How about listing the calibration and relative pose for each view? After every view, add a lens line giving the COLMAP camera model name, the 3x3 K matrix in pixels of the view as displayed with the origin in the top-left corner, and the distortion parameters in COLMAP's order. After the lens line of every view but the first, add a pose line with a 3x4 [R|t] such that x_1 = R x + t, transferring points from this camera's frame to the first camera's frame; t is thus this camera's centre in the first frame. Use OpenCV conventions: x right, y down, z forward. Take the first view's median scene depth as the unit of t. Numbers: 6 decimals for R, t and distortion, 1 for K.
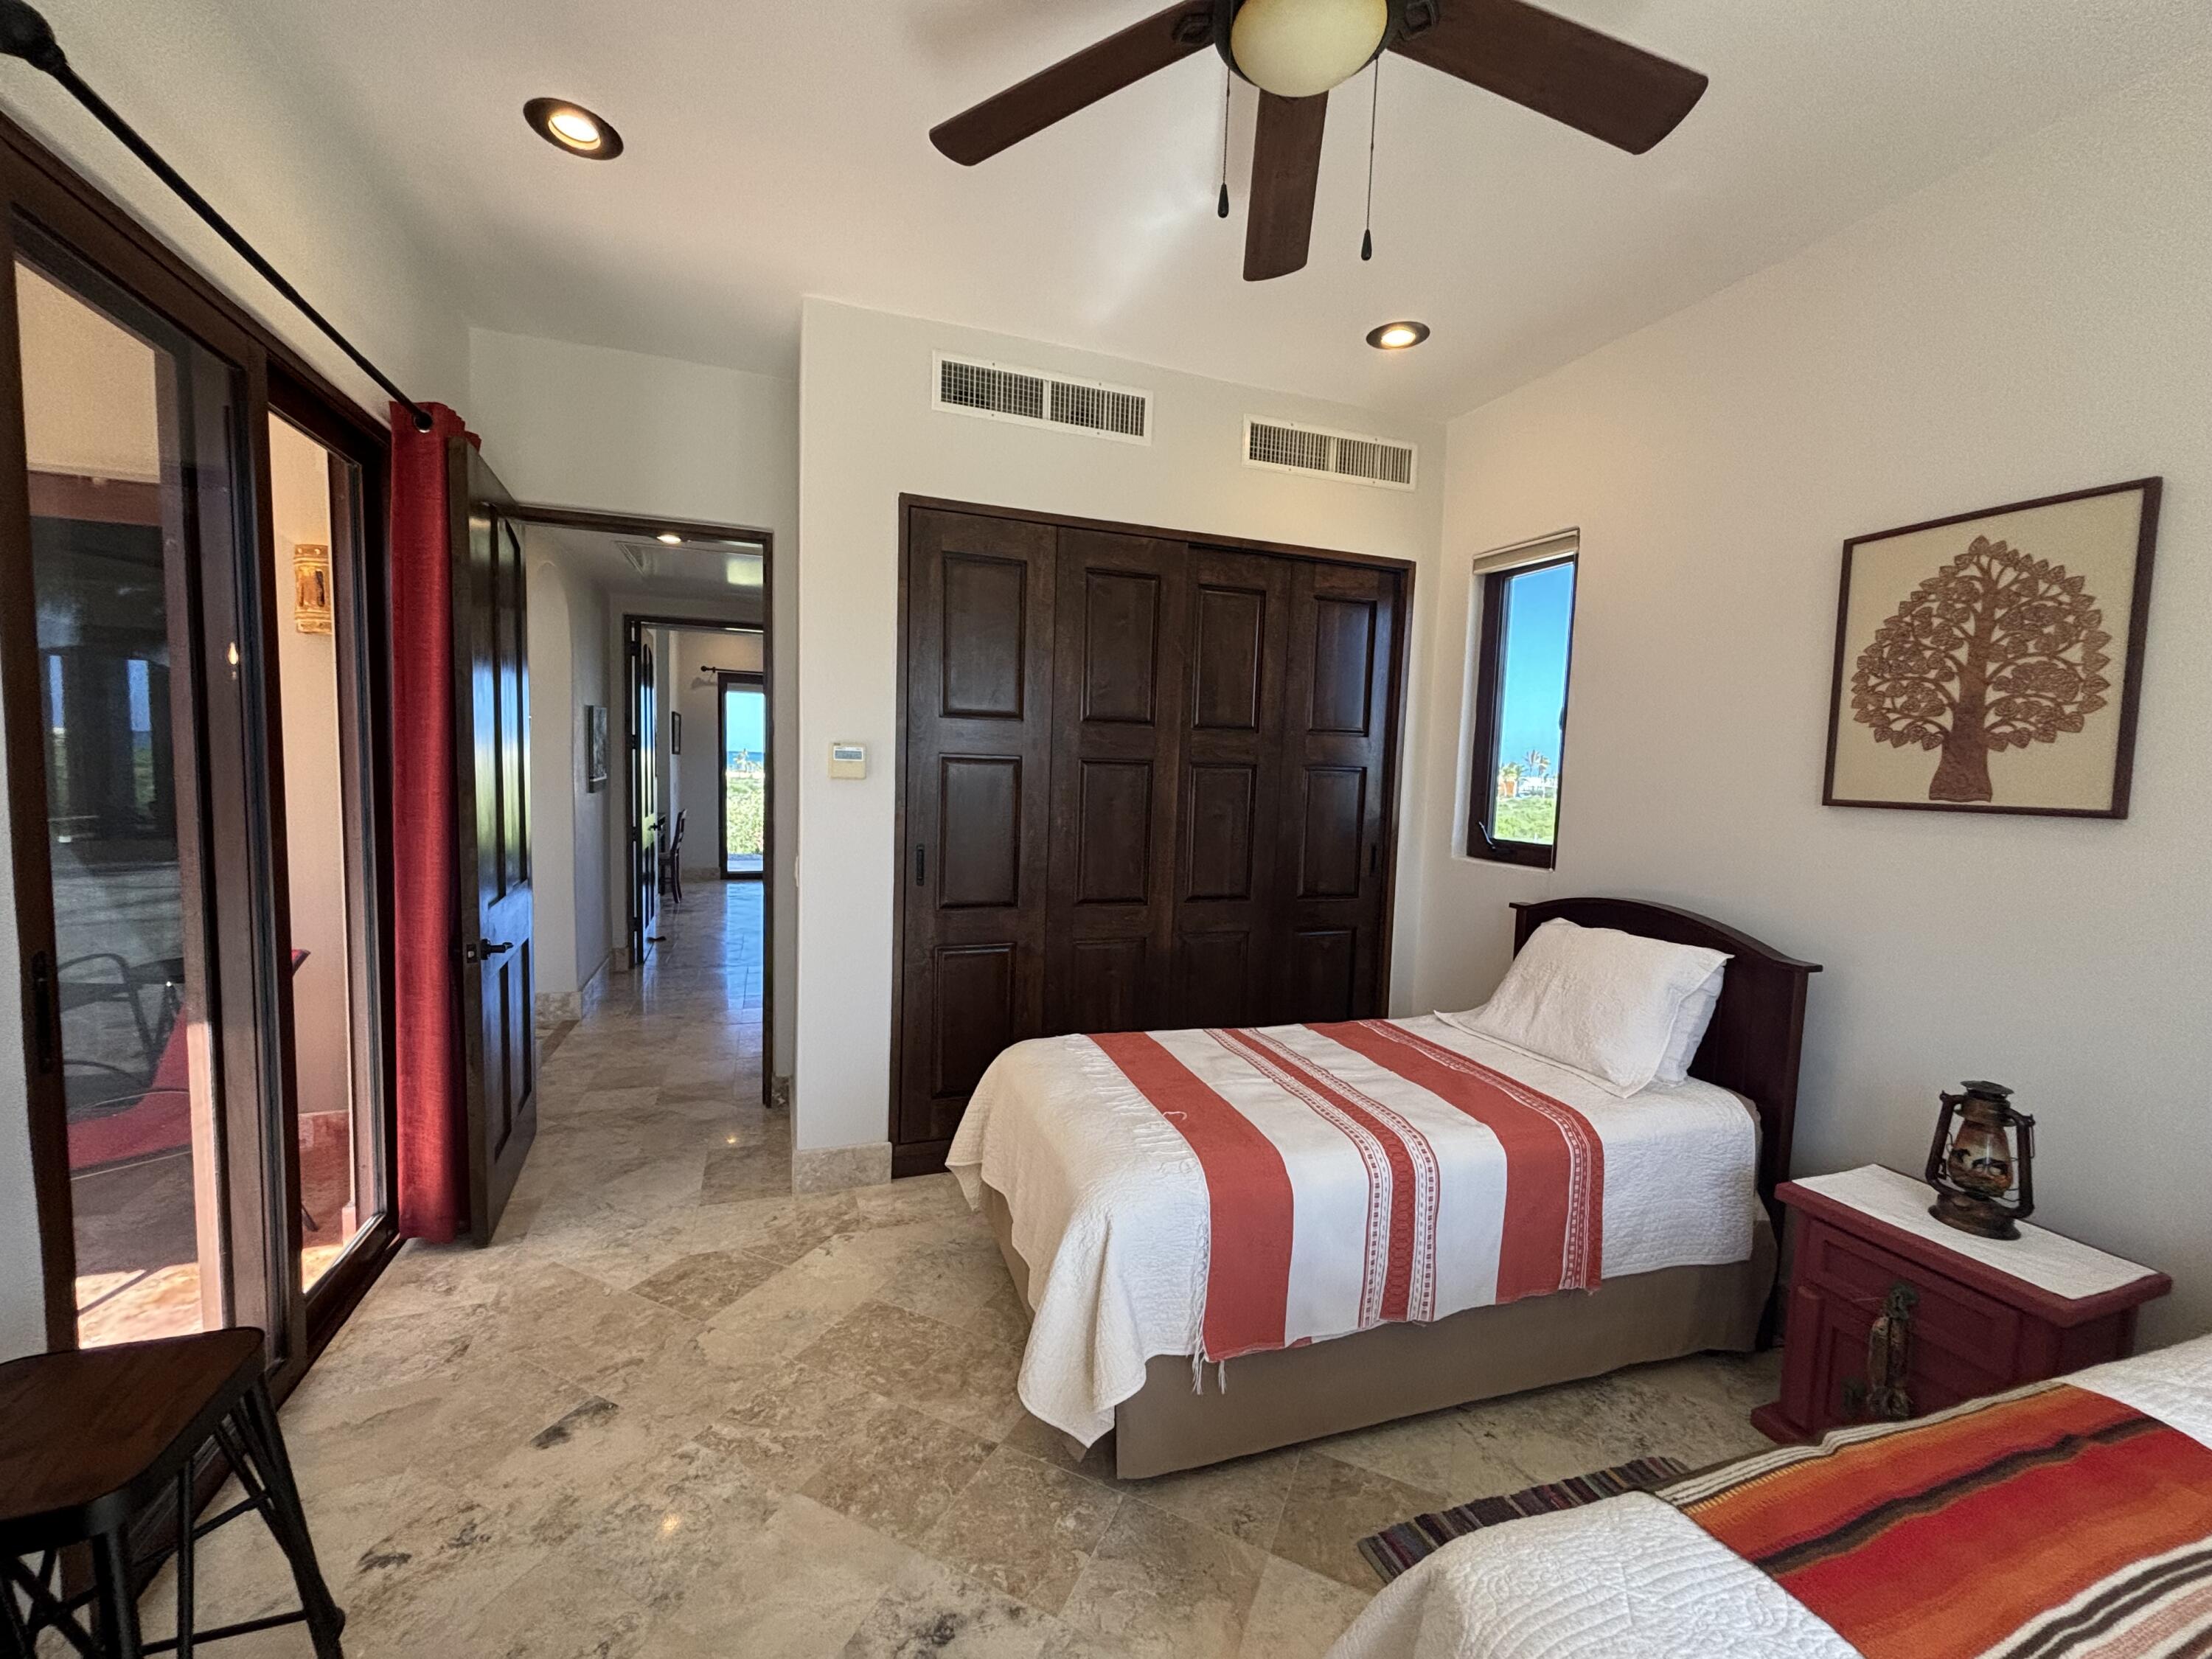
lens RADIAL K [[882.7, 0, 1087.1], [0, 882.7, 819.7], [0, 0, 1]] dist [0.001017, 0.000045]
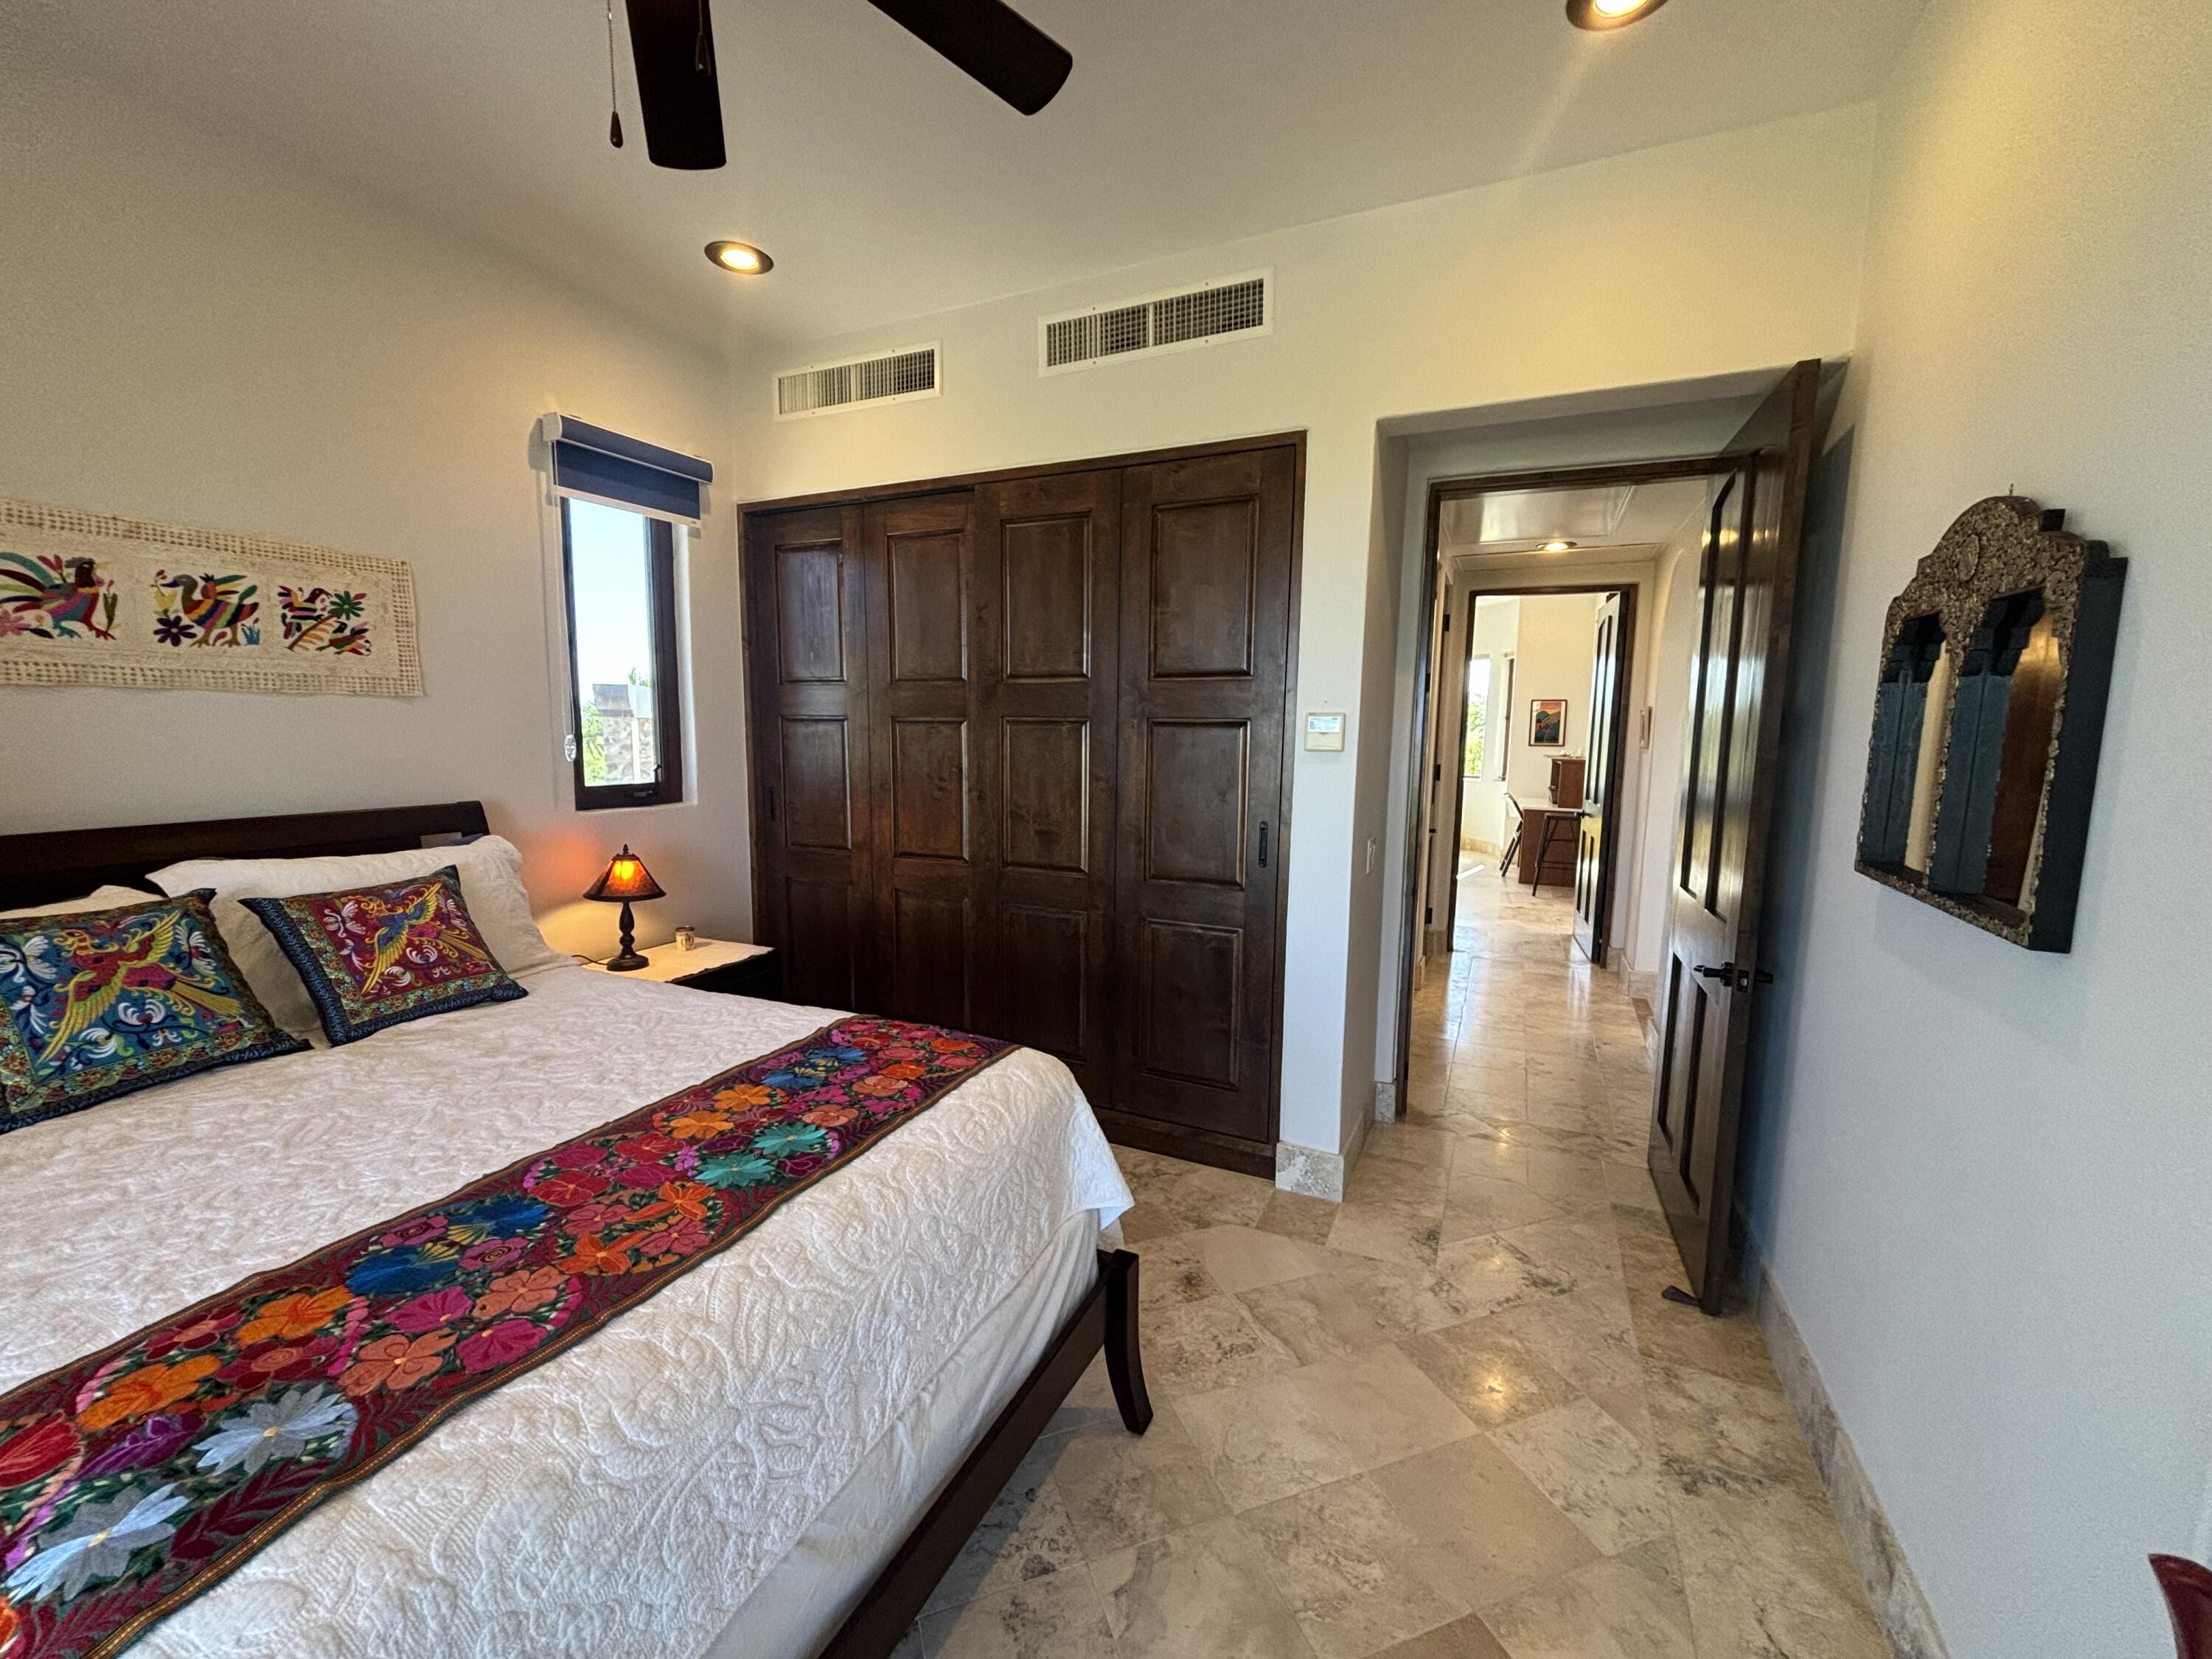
lens RADIAL K [[882.7, 0, 1087.1], [0, 882.7, 819.7], [0, 0, 1]] dist [0.001017, 0.000045]
pose [[0.697942, 0.062841, -0.713392, 0.763821], [-0.018505, 0.997393, 0.069754, -0.034563], [0.715915, -0.035483, 0.697285, 0.381944]]
